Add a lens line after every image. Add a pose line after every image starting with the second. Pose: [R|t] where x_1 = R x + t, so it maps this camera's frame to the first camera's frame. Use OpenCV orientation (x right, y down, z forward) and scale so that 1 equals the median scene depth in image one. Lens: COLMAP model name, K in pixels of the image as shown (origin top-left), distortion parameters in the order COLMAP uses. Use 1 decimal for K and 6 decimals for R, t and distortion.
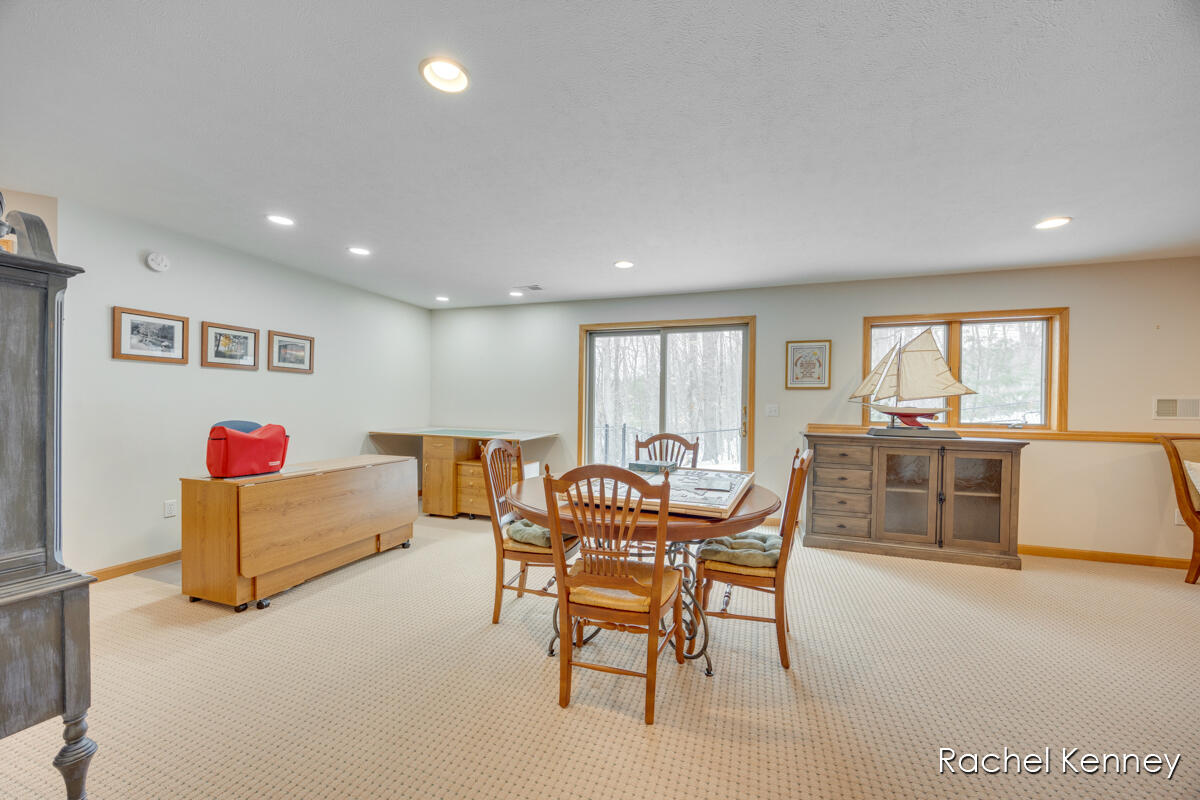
lens RADIAL K [[458.3, 0, 597.8], [0, 458.3, 404.2], [0, 0, 1]] dist [-0.000003, 0.000072]
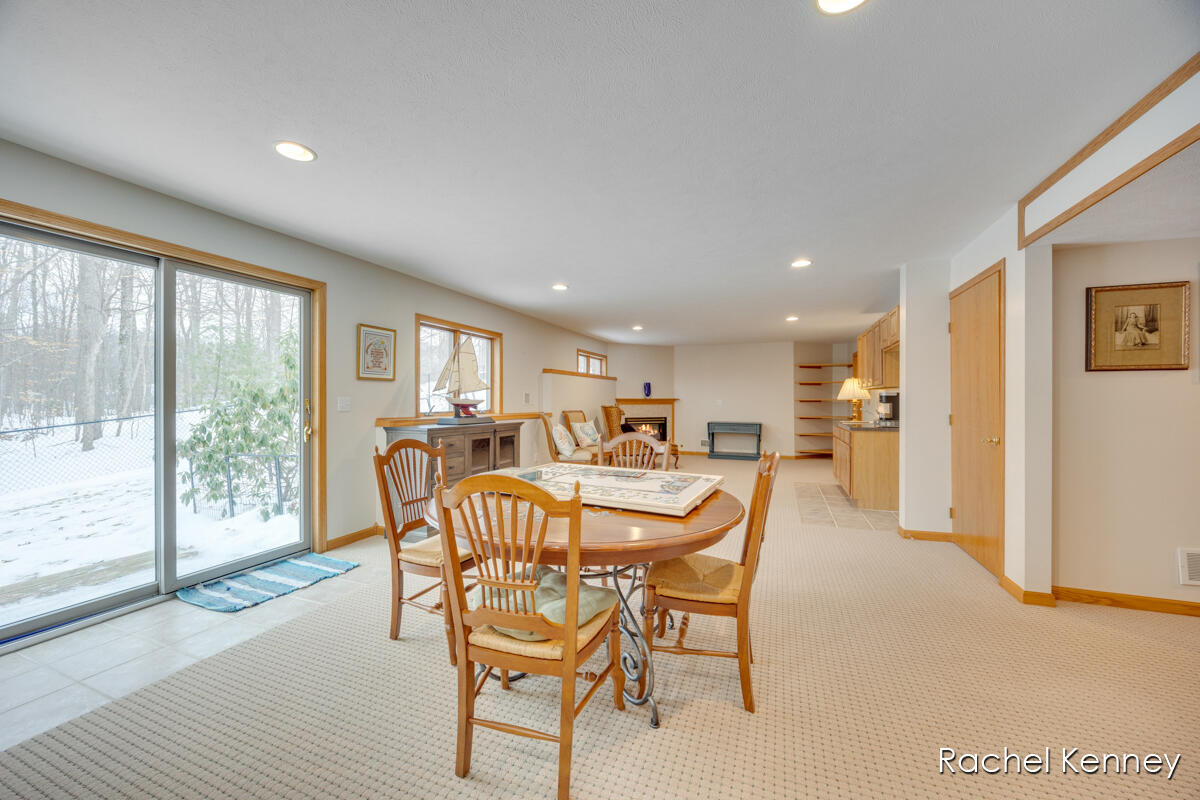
lens RADIAL K [[458.3, 0, 597.8], [0, 458.3, 404.2], [0, 0, 1]] dist [-0.000003, 0.000072]
pose [[0.037674, -0.022110, 0.999045, -0.502329], [0.000060, 0.999755, 0.022123, -0.006924], [-0.999290, -0.000773, 0.037666, 0.616295]]
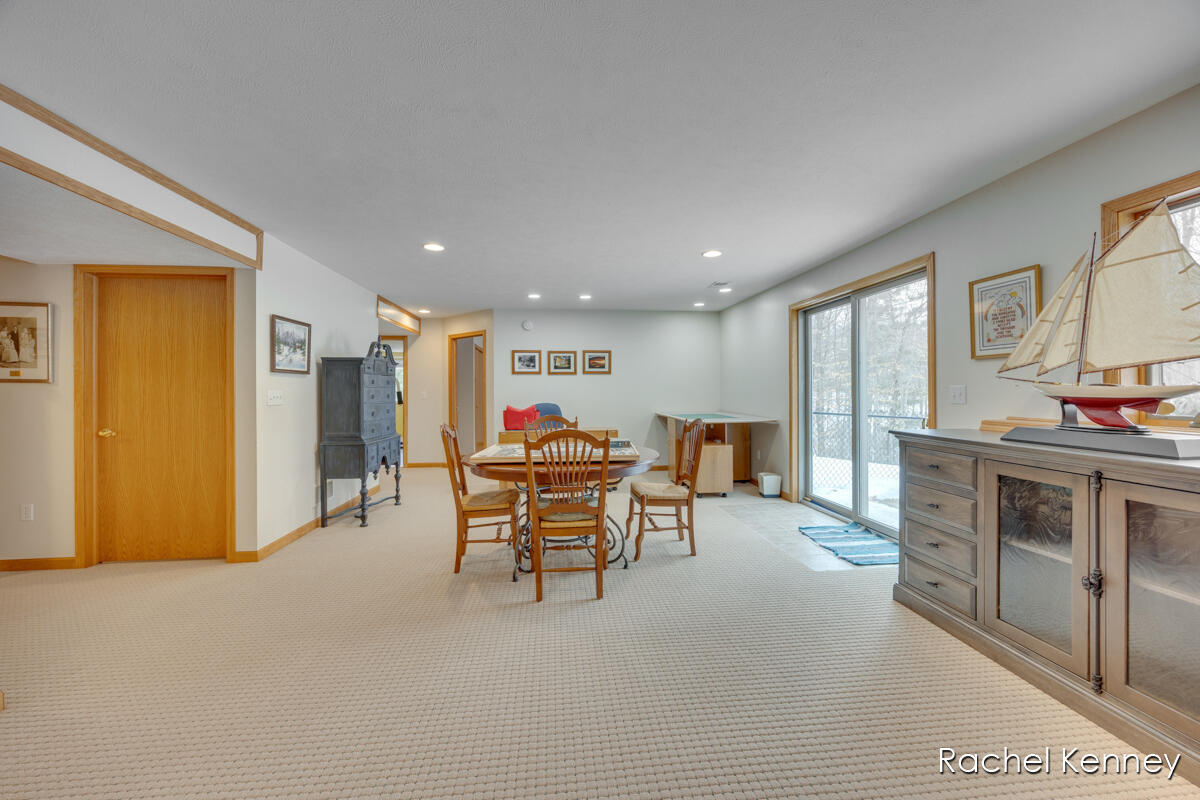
lens RADIAL K [[469.7, 0, 597.9], [0, 469.7, 389.7], [0, 0, 1]] dist [-0.001495, -0.000185]
pose [[0.423275, -0.019926, -0.905782, 0.901603], [0.011822, 0.999794, -0.016470, 0.013101], [0.905924, -0.003737, 0.423423, 0.332866]]
